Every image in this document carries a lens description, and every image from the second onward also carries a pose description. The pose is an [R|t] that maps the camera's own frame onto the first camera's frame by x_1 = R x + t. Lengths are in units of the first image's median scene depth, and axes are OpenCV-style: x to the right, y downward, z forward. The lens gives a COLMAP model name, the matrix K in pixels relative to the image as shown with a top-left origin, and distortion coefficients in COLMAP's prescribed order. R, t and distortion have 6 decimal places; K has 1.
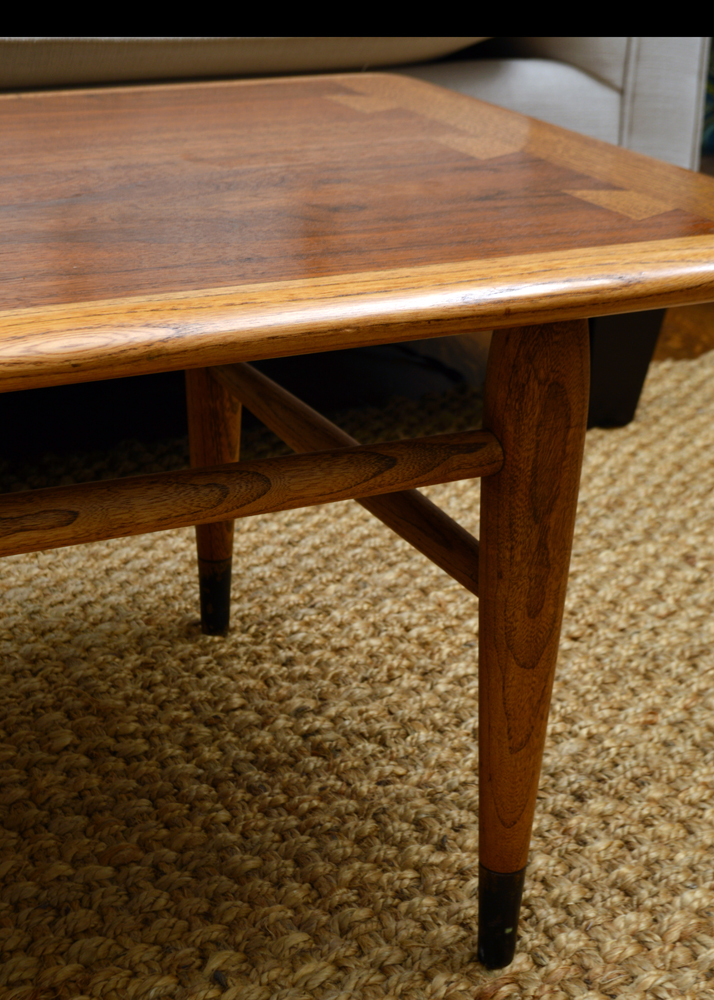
lens RADIAL K [[1721.8, 0, 357.9], [0, 1721.8, 500.3], [0, 0, 1]] dist [-0.009604, 0.000000]
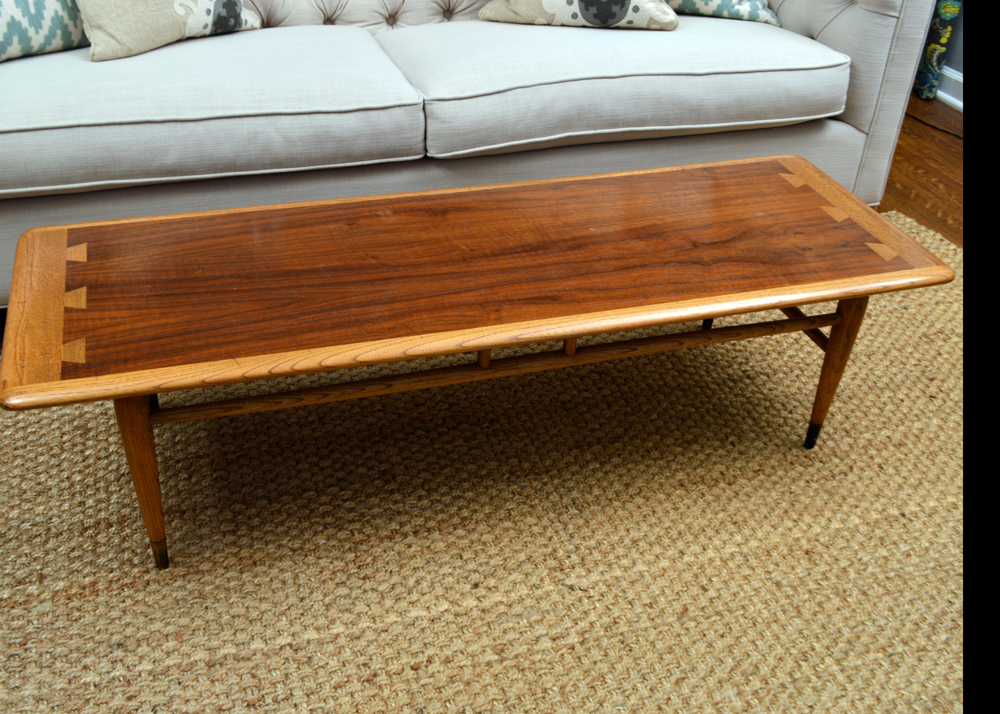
lens RADIAL K [[984.1, 0, 498.3], [0, 984.1, 356.0], [0, 0, 1]] dist [-0.007066, 0.000000]
pose [[0.988652, 0.100519, -0.111640, -0.304722], [-0.077401, 0.977761, 0.194917, -0.231087], [0.128750, -0.184064, 0.974445, -0.904333]]
